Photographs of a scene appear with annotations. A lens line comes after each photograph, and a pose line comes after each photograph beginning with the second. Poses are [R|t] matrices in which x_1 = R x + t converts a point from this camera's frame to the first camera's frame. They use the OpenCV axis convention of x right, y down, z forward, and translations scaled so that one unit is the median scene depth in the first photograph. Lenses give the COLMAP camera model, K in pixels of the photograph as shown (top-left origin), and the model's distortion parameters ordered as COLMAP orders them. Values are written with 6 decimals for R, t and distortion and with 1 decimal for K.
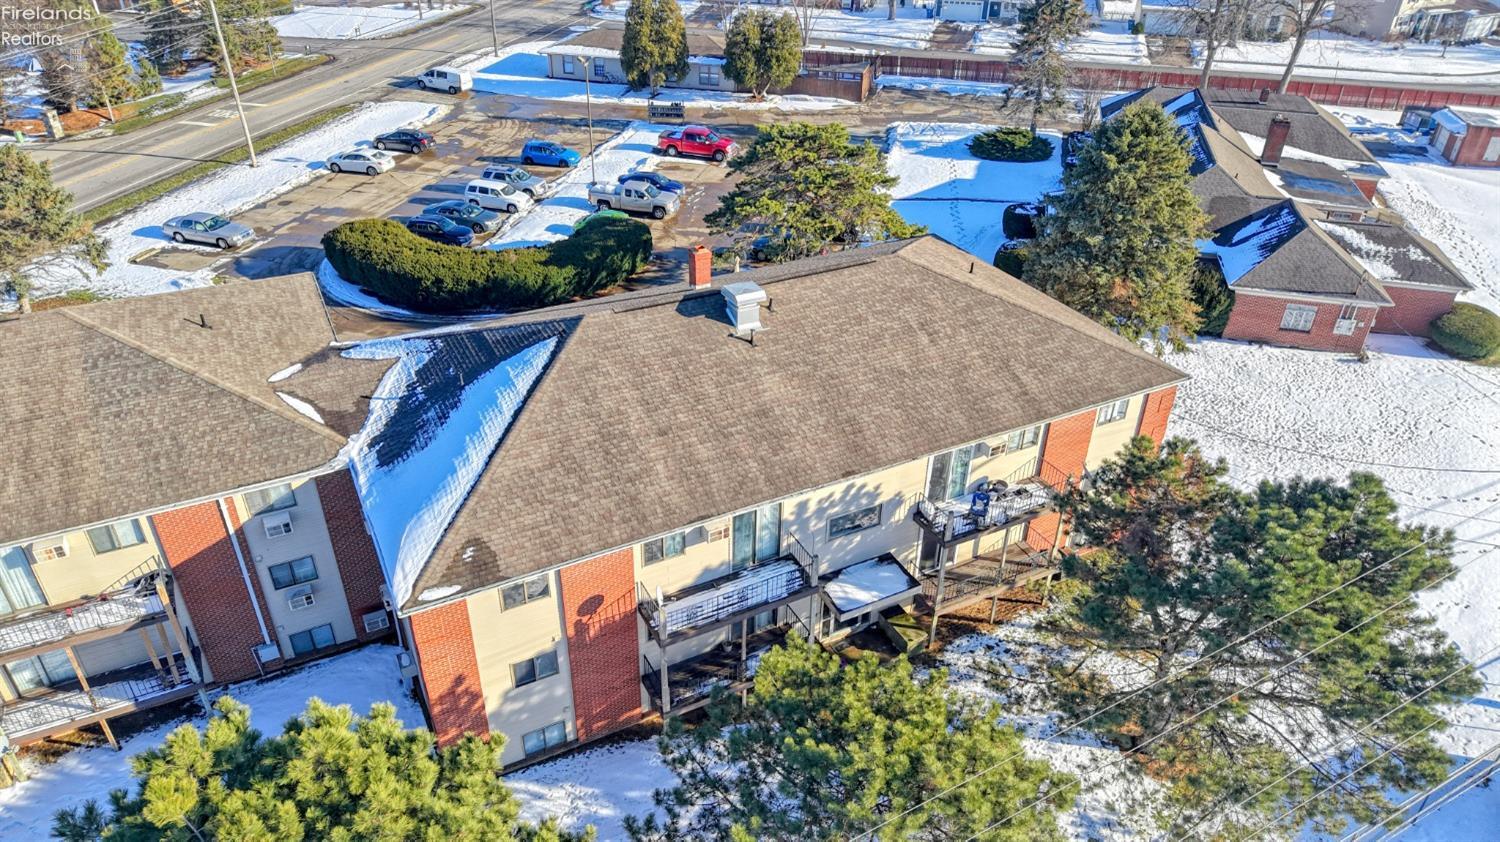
lens RADIAL K [[1000.8, 0, 751.9], [0, 1000.8, 421.0], [0, 0, 1]] dist [0.001480, -0.007471]
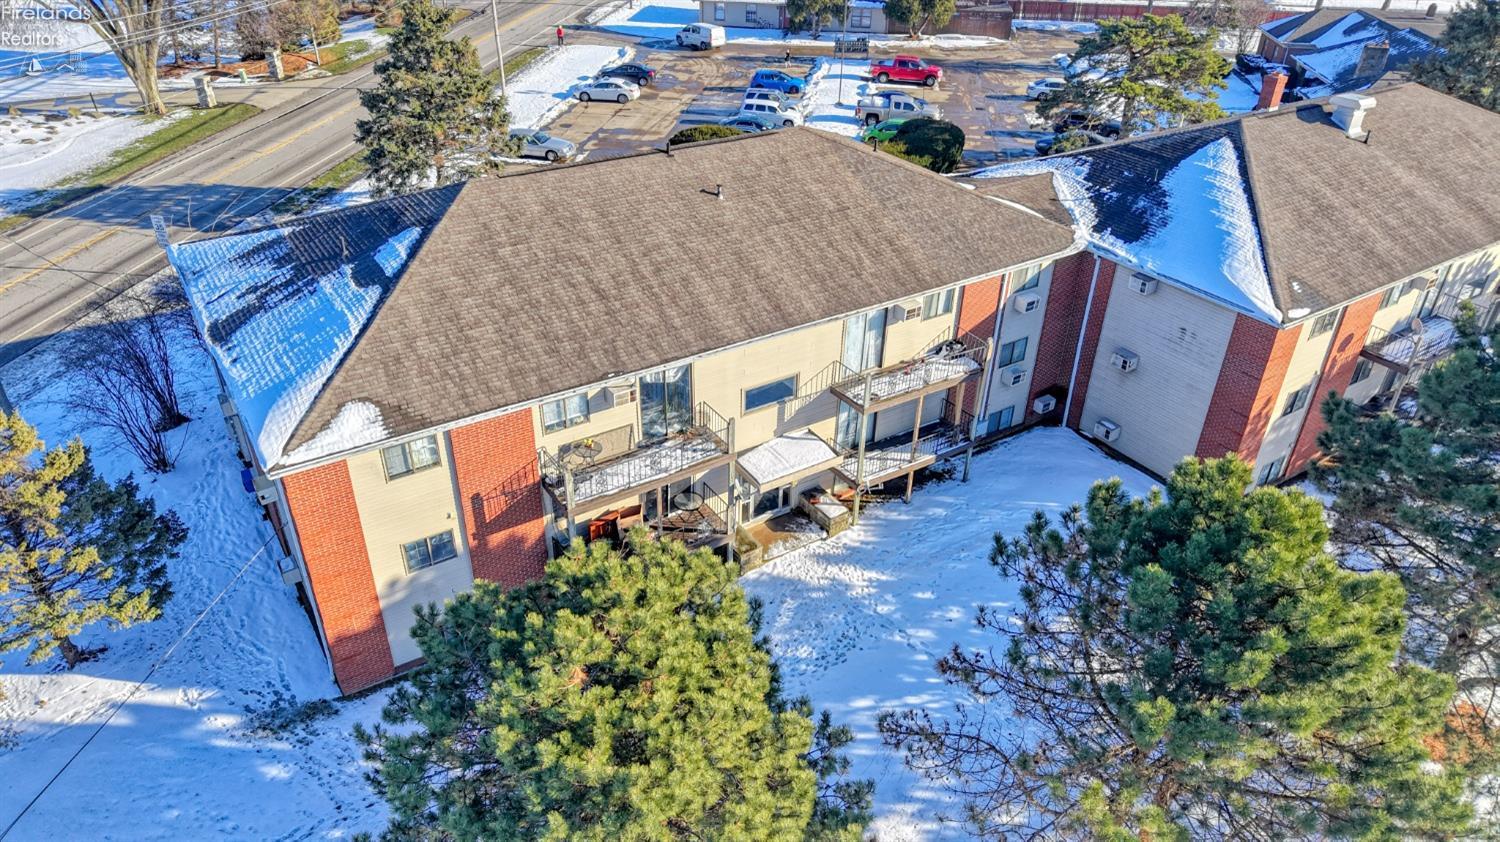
lens RADIAL K [[1000.8, 0, 749.4], [0, 1000.8, 428.1], [0, 0, 1]] dist [0.001480, -0.007471]
pose [[0.994283, -0.053936, 0.092158, -0.394539], [0.053401, 0.998539, 0.008271, 0.096551], [-0.092470, -0.003303, 0.995710, -0.047894]]
